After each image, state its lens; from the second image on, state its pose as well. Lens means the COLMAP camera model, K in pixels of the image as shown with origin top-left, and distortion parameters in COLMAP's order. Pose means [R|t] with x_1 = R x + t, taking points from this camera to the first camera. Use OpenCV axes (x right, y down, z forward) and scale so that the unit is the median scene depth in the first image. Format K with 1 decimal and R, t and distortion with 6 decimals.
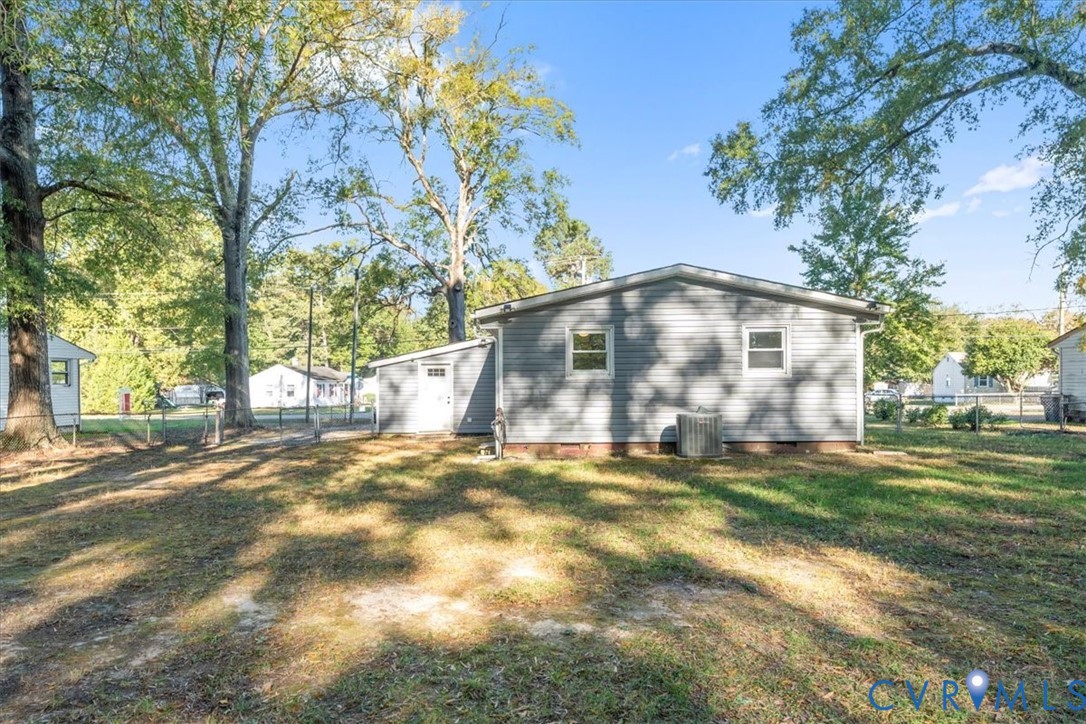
lens RADIAL K [[630.7, 0, 543.3], [0, 630.7, 379.1], [0, 0, 1]] dist [0.003440, 0.000559]
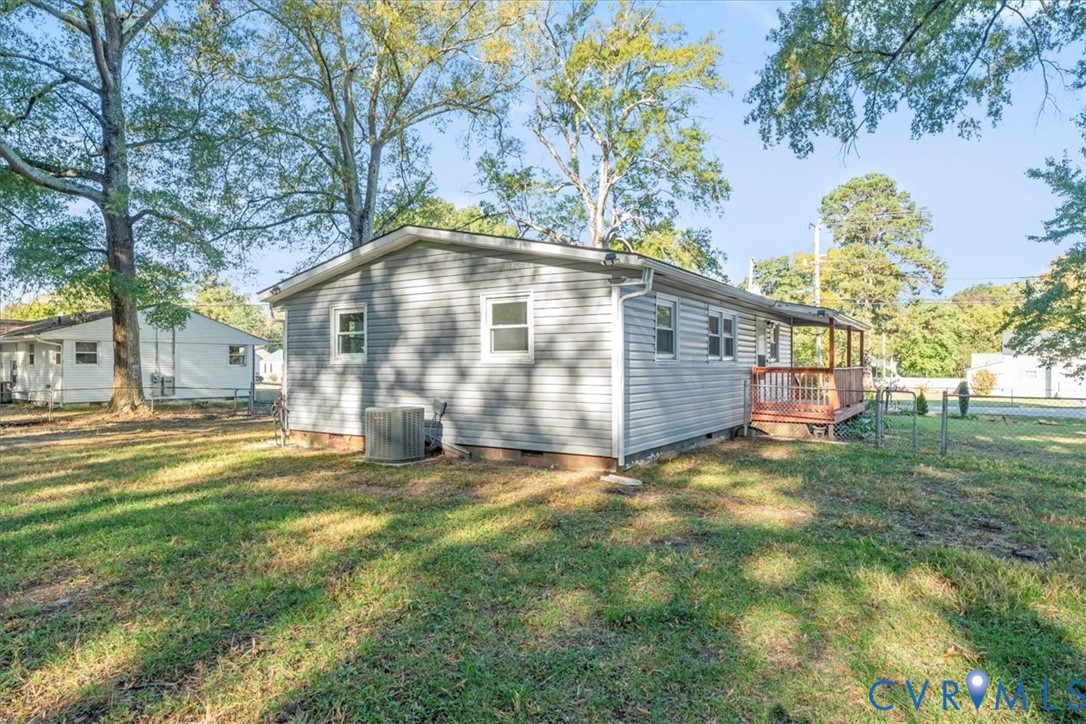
lens RADIAL K [[630.7, 0, 543.3], [0, 630.7, 379.1], [0, 0, 1]] dist [0.003440, 0.000559]
pose [[0.864484, 0.015810, -0.502411, 0.794060], [-0.001927, 0.999602, 0.028139, -0.000383], [0.502656, -0.023358, 0.864171, 0.338421]]
